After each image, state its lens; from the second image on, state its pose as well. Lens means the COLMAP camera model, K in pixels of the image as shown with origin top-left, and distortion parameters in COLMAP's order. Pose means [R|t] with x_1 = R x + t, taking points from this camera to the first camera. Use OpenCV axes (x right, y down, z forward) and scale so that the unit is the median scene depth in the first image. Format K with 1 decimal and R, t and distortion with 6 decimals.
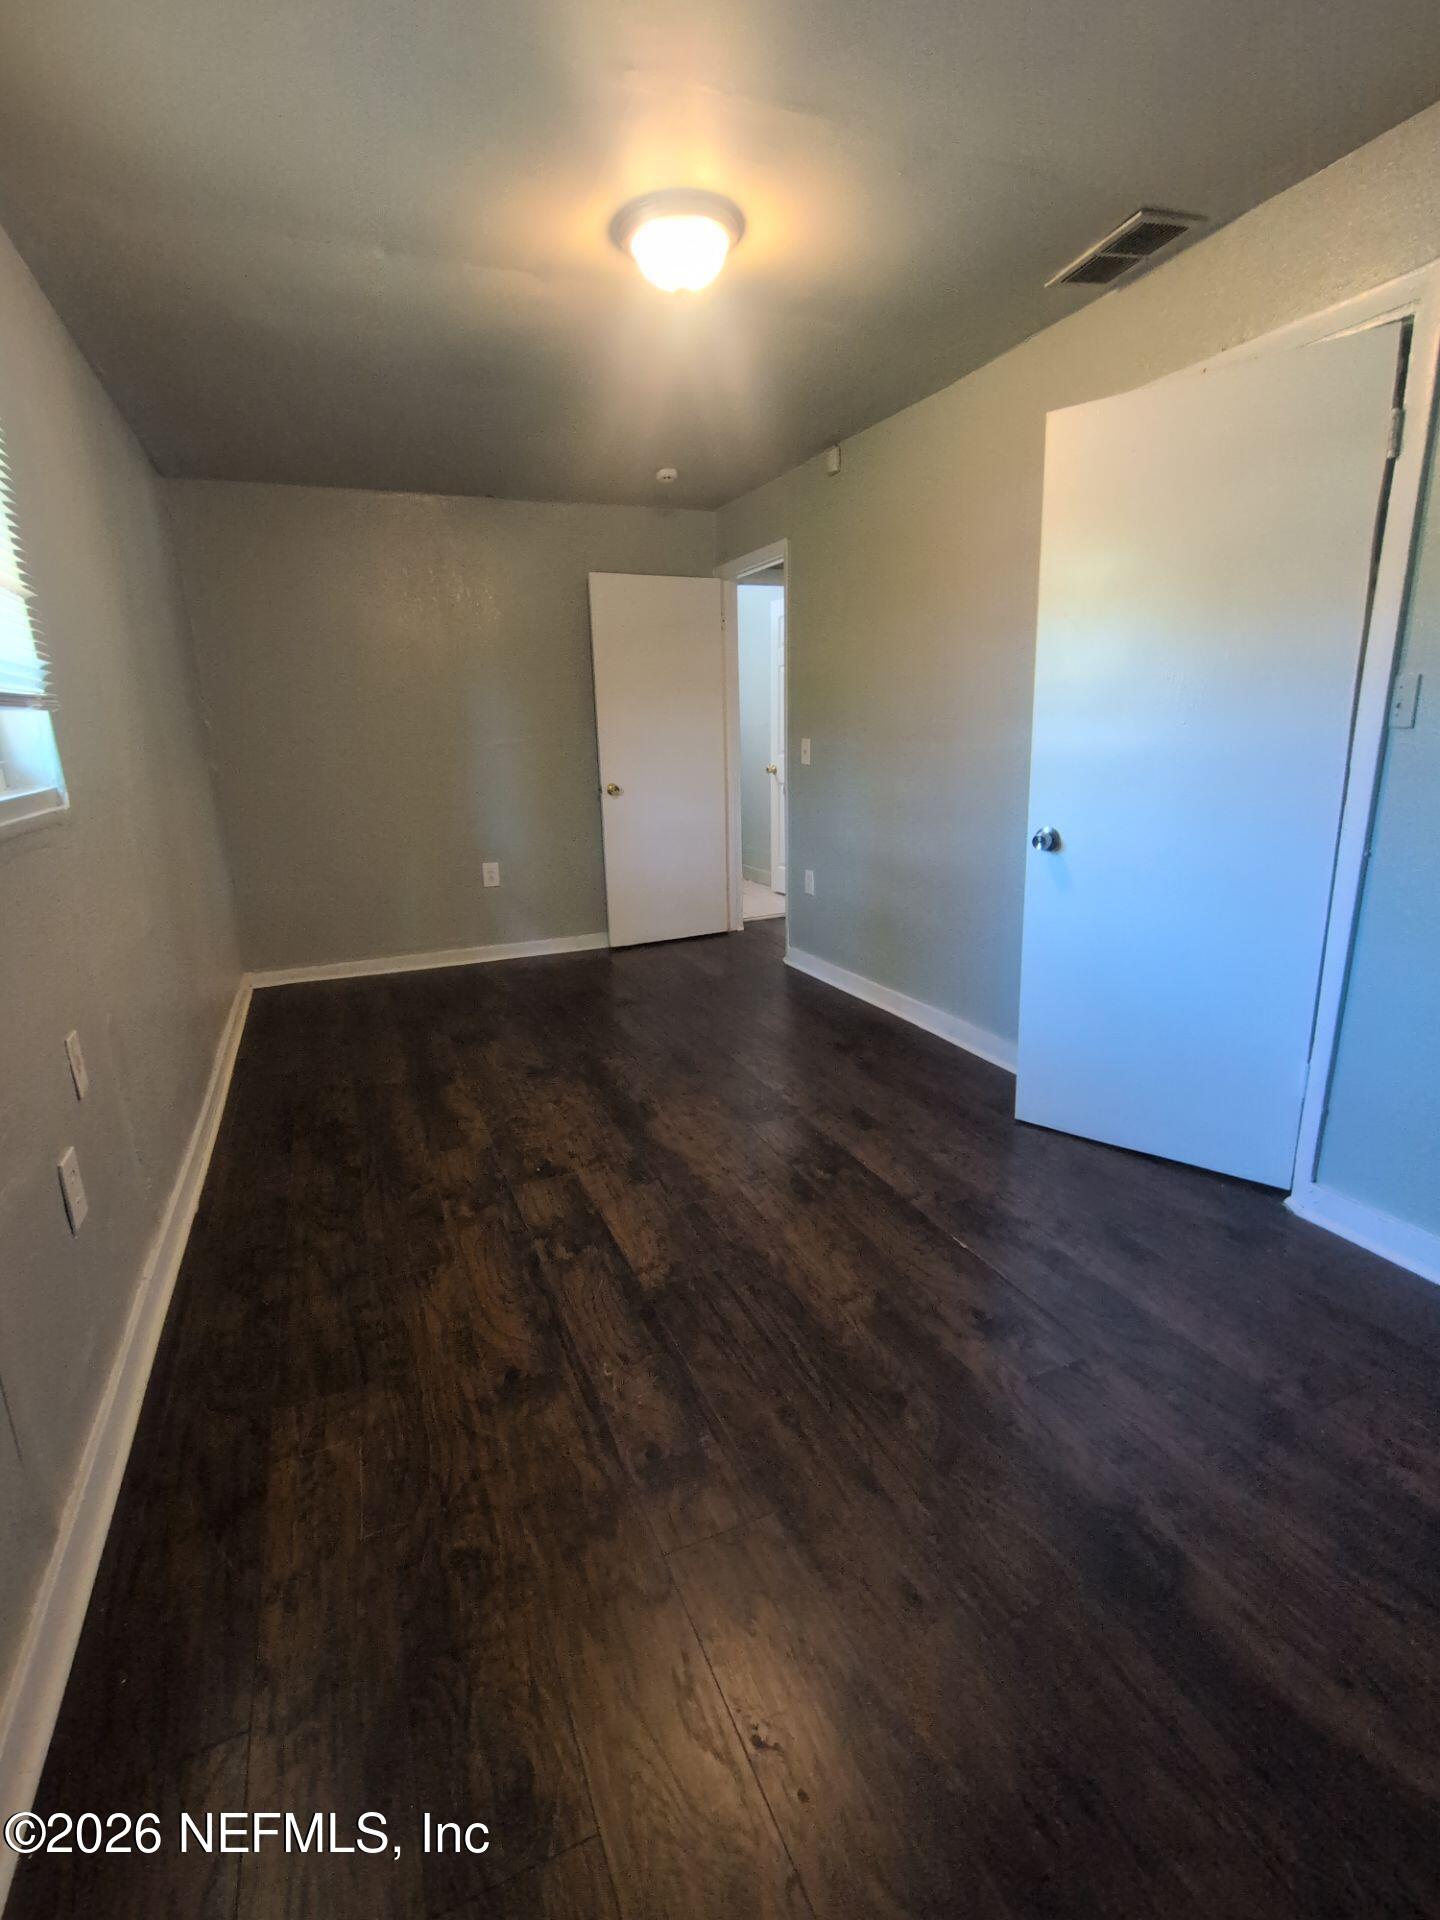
lens RADIAL K [[898.1, 0, 722.5], [0, 898.1, 957.9], [0, 0, 1]] dist [0.010615, -0.001261]
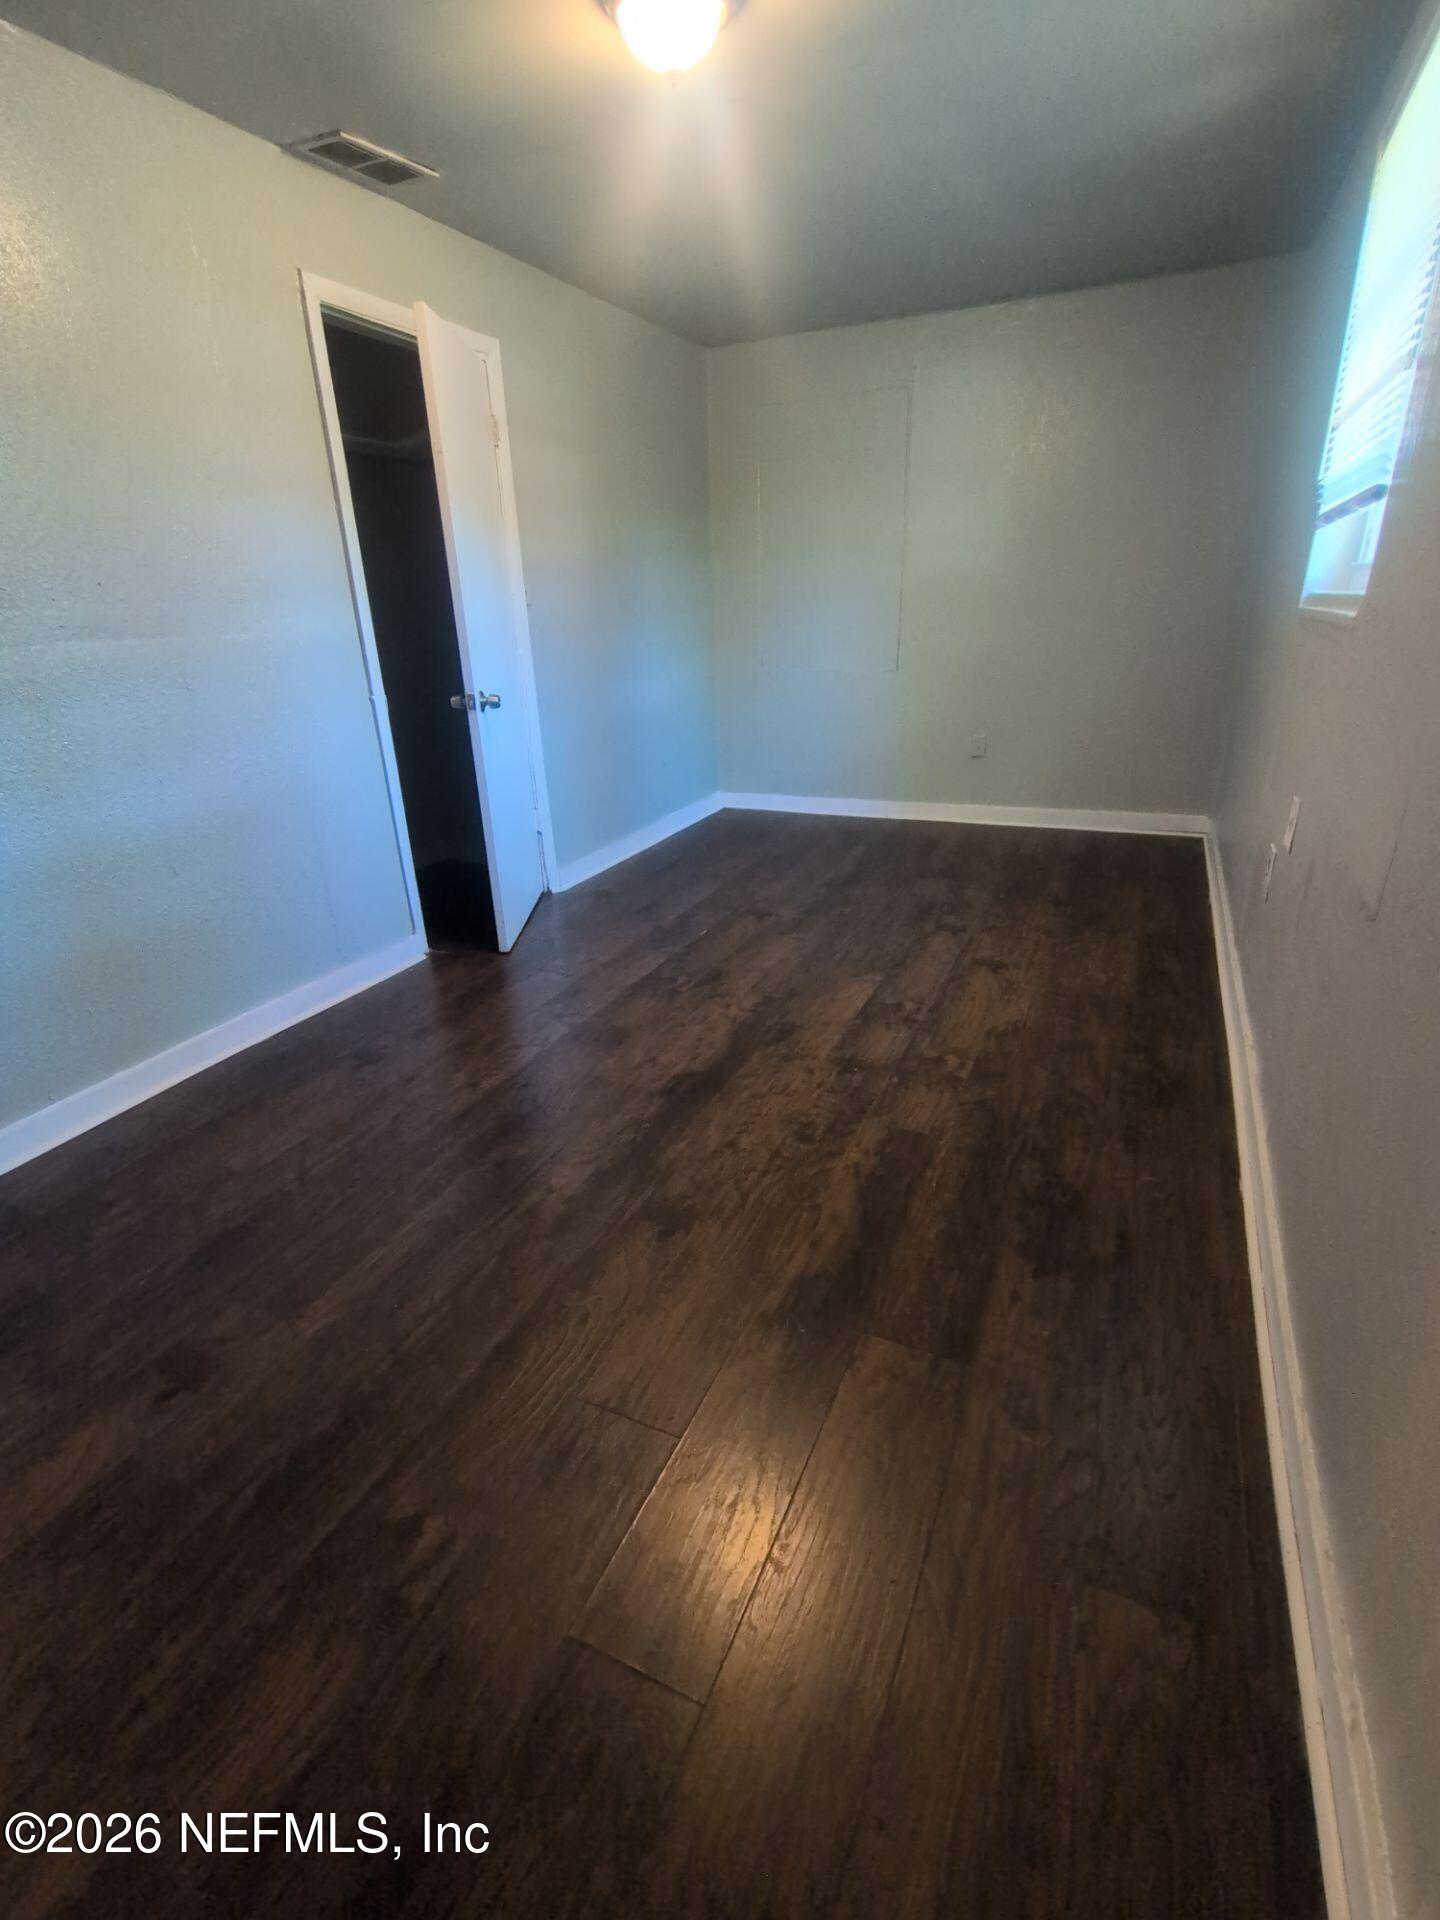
lens RADIAL K [[898.1, 0, 722.5], [0, 898.1, 957.9], [0, 0, 1]] dist [0.010615, -0.001261]
pose [[-0.665238, -0.225648, 0.711717, -0.806710], [0.244151, 0.835088, 0.492969, -0.375485], [-0.705584, 0.501708, -0.500440, 1.628681]]
